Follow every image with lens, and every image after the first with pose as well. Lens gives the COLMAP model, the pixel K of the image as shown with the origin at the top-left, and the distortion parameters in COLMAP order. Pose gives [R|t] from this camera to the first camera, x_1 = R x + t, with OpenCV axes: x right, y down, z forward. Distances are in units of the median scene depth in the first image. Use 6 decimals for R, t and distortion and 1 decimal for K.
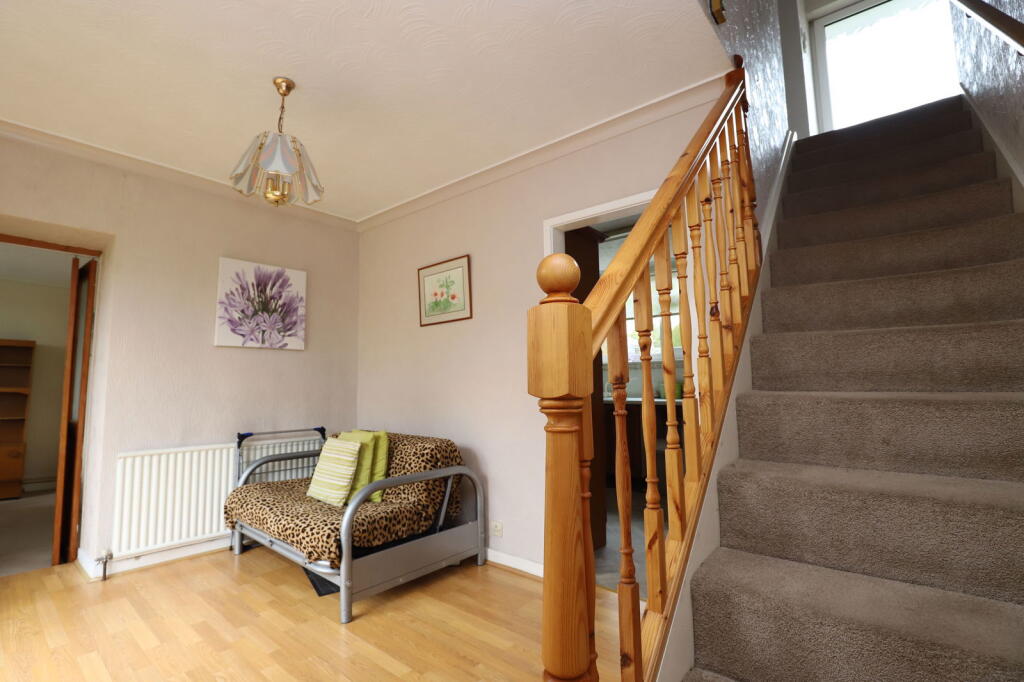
lens RADIAL K [[469.5, 0, 508.1], [0, 469.5, 338.2], [0, 0, 1]] dist [-0.031317, 0.005012]
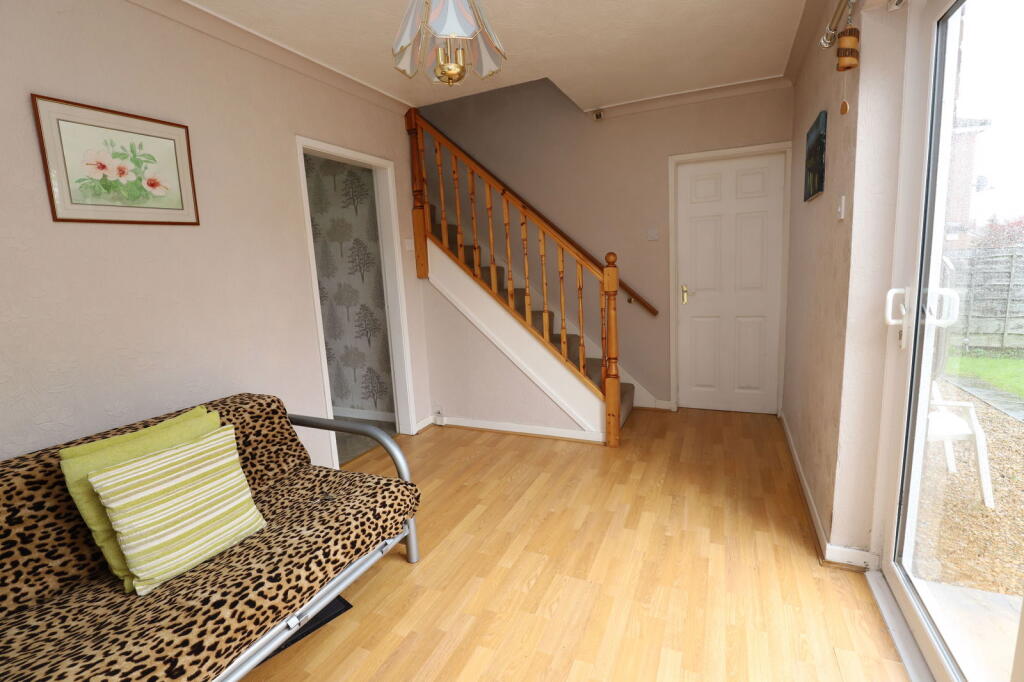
lens RADIAL K [[469.5, 0, 509.5], [0, 469.5, 337.8], [0, 0, 1]] dist [-0.031317, 0.005012]
pose [[-0.269879, -0.127848, 0.954369, -0.857265], [-0.036903, 0.991791, 0.122426, 0.021771], [-0.962187, -0.002178, -0.272381, 0.729220]]
